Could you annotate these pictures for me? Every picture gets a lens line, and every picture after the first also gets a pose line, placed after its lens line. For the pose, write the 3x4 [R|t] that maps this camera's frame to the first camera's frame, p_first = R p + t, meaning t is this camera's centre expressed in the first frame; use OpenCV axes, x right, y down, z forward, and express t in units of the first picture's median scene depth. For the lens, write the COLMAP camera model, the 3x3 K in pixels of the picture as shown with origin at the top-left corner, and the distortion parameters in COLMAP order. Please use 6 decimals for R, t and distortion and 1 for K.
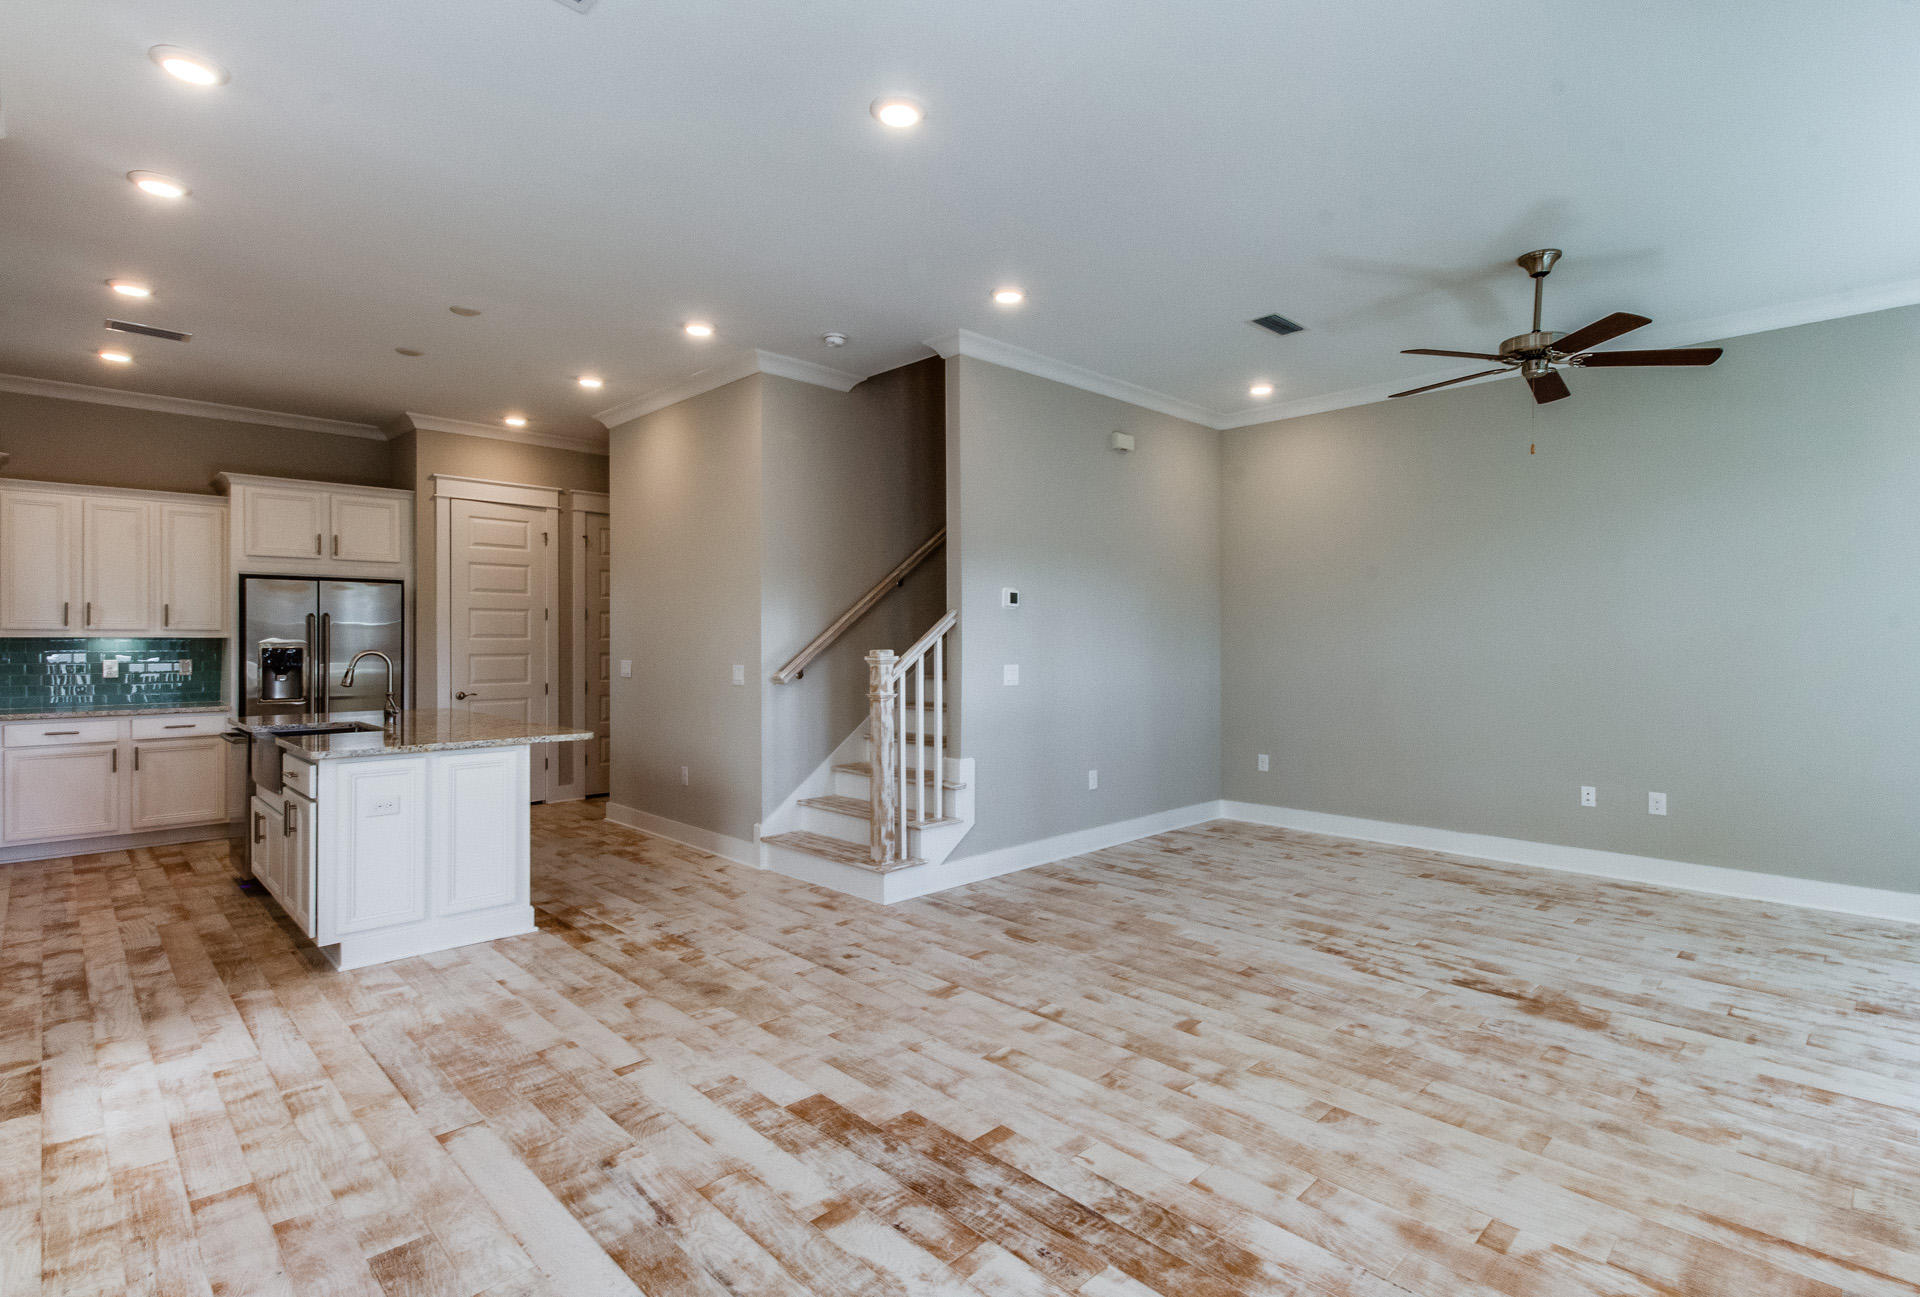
lens RADIAL K [[929.1, 0, 960.9], [0, 929.1, 642.2], [0, 0, 1]] dist [0.000203, 0.000060]
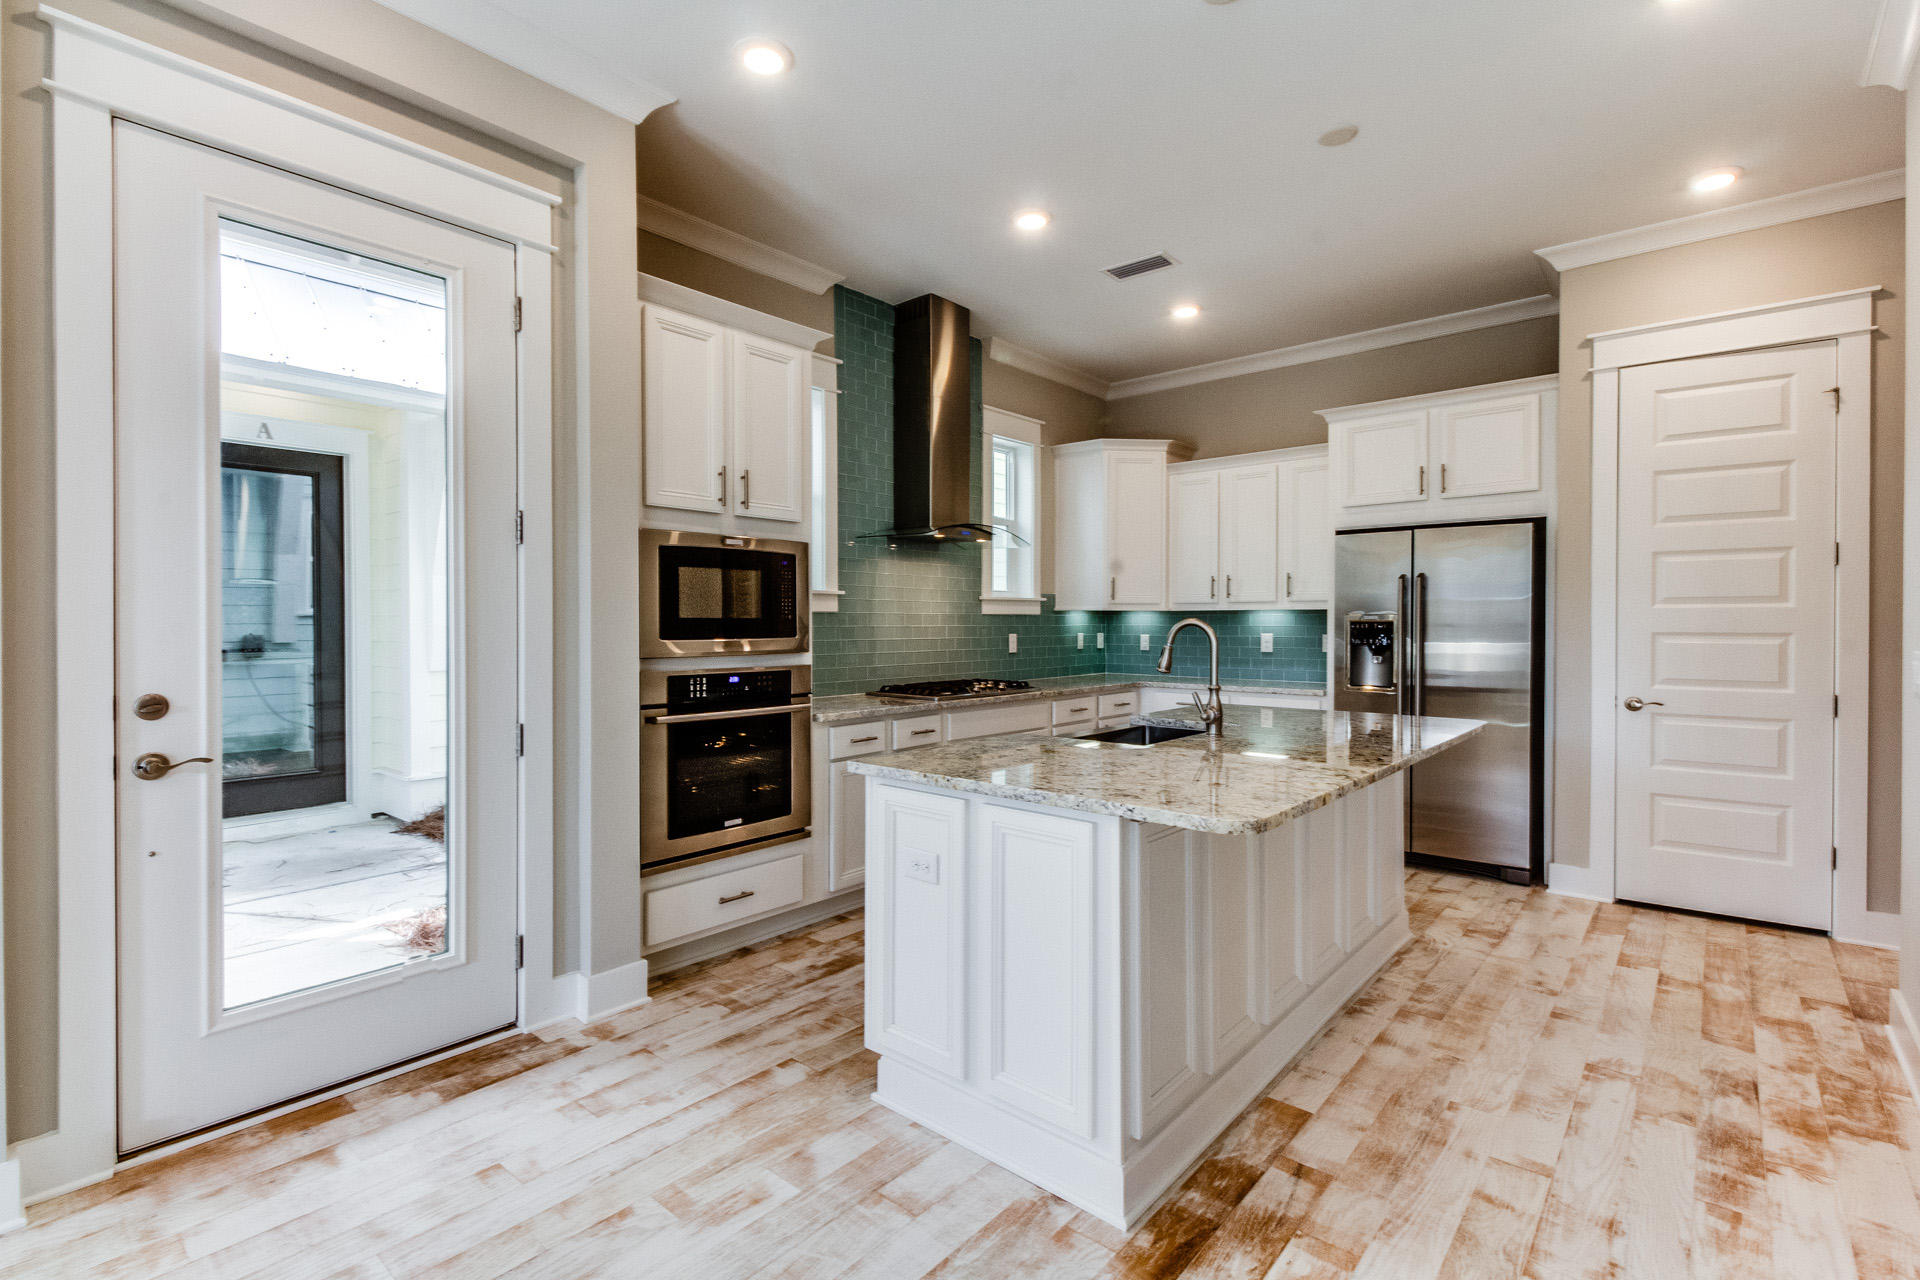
lens RADIAL K [[888.5, 0, 959.4], [0, 888.5, 636.2], [0, 0, 1]] dist [0.004147, -0.000269]
pose [[0.095777, 0.013220, -0.995315, -0.025215], [-0.004940, 0.999906, 0.012806, 0.011287], [0.995391, 0.003690, 0.095833, 0.591072]]
